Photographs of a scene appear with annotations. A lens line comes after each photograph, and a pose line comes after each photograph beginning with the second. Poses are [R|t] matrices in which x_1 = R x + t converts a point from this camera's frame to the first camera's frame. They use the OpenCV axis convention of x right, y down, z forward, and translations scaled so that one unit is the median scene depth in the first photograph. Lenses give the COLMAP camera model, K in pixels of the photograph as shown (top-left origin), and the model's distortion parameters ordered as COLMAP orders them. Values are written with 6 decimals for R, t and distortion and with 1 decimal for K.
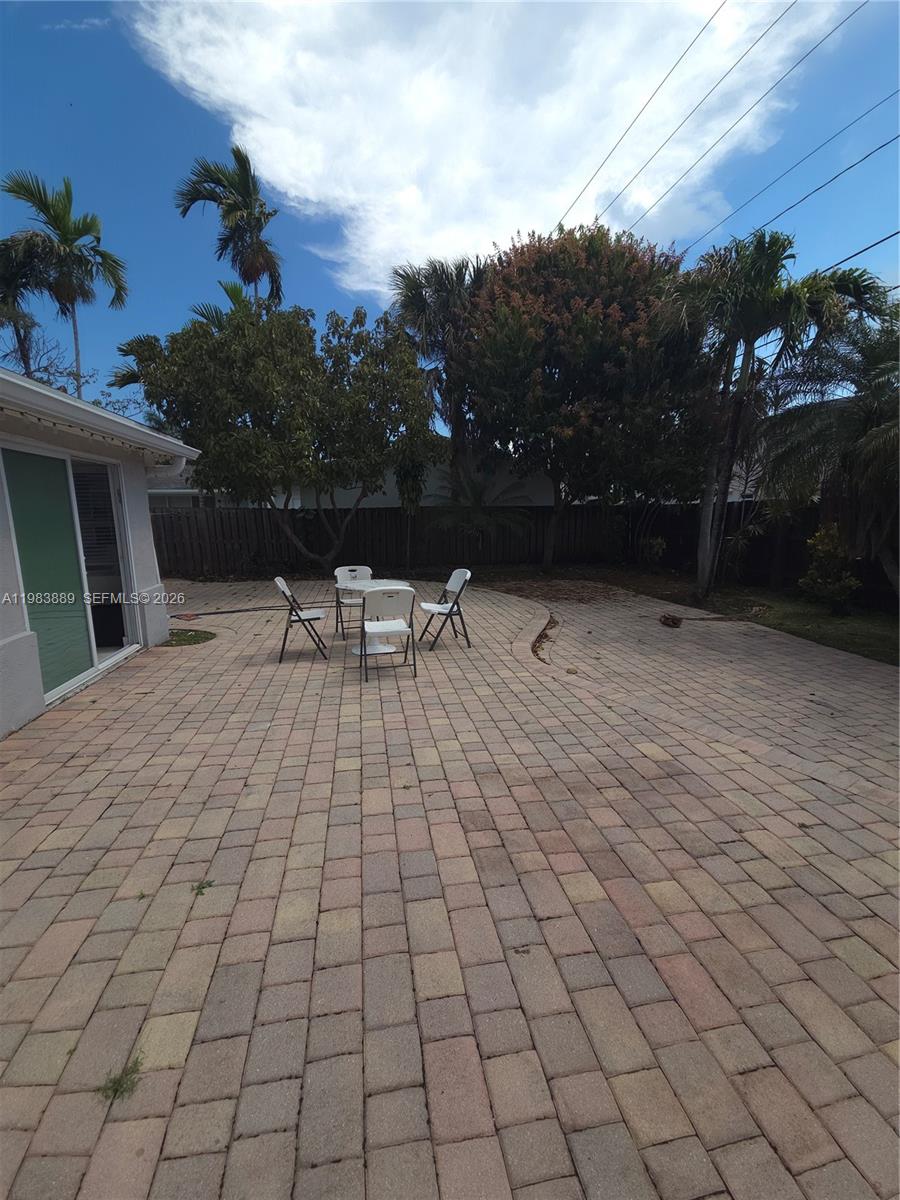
lens RADIAL K [[484.2, 0, 444.5], [0, 484.2, 602.0], [0, 0, 1]] dist [-0.013670, -0.001287]
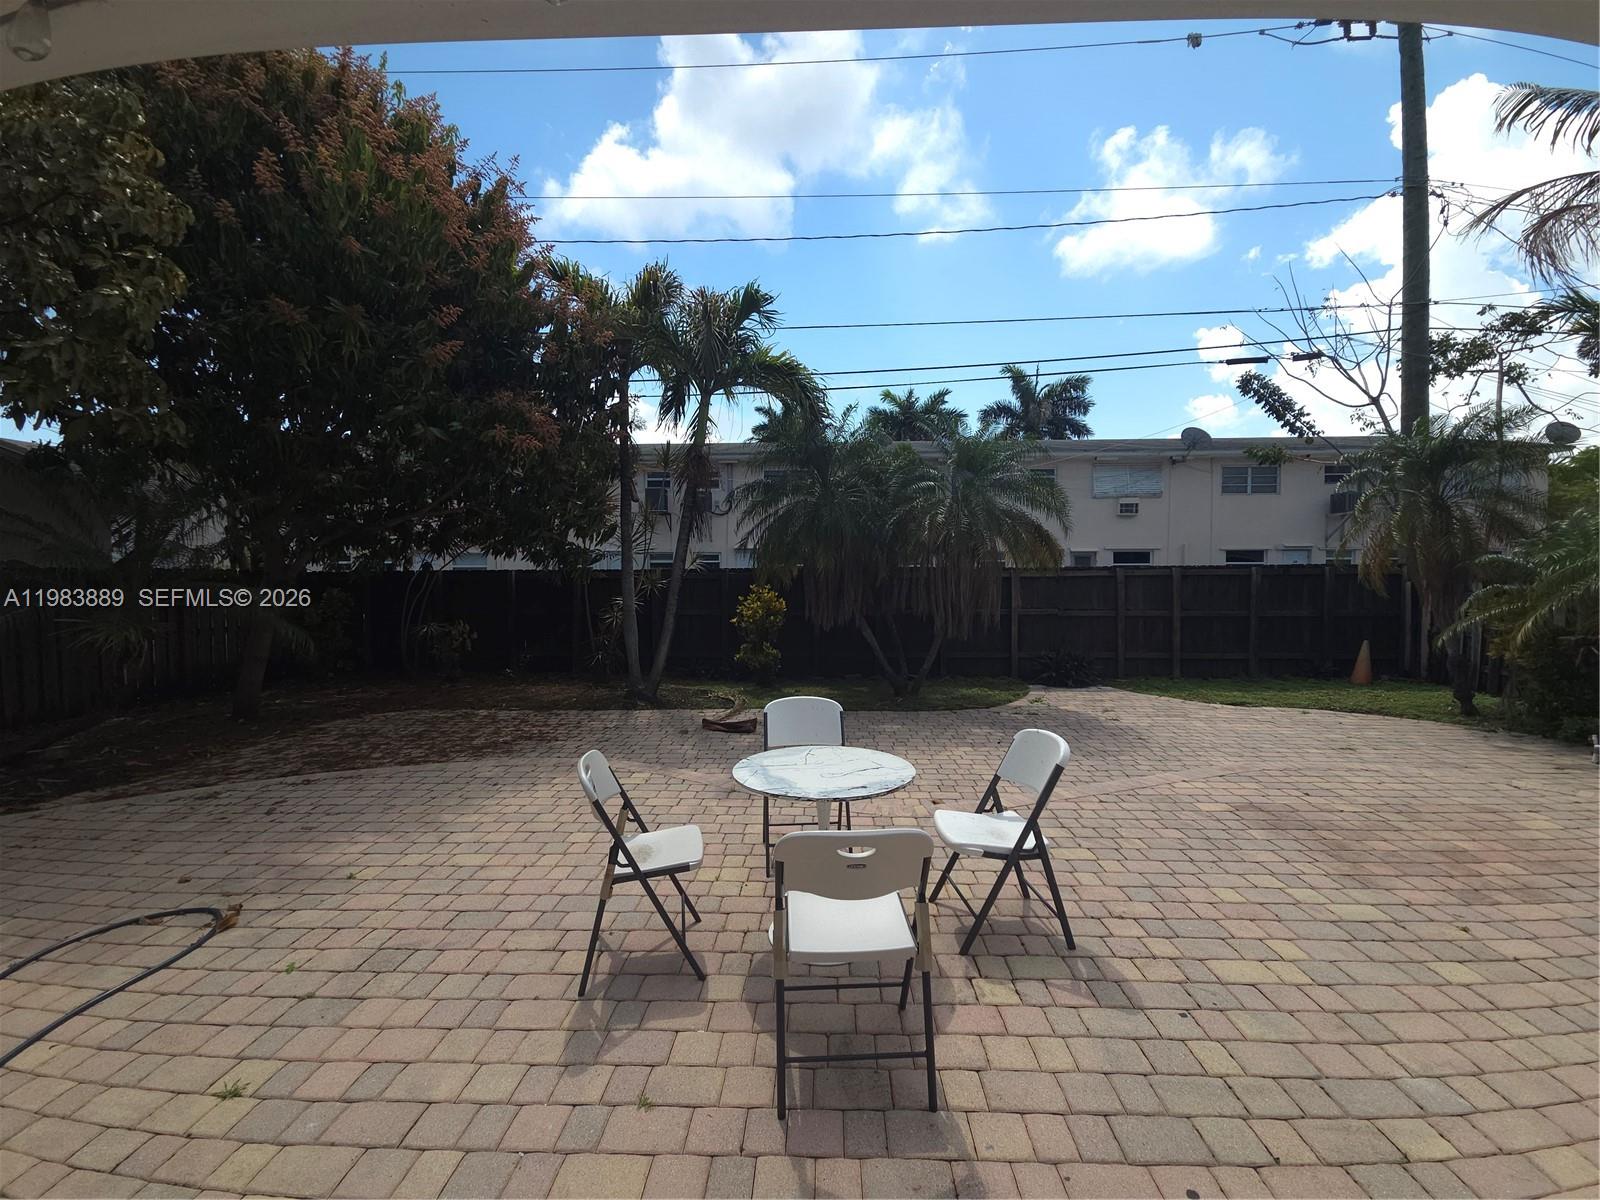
lens RADIAL K [[645.6, 0, 796.7], [0, 645.6, 600.3], [0, 0, 1]] dist [-0.013670, -0.001287]
pose [[0.220729, -0.033397, 0.974763, -1.223813], [0.174955, 0.984559, -0.005885, -0.317543], [-0.959515, 0.171839, 0.223164, 1.590931]]
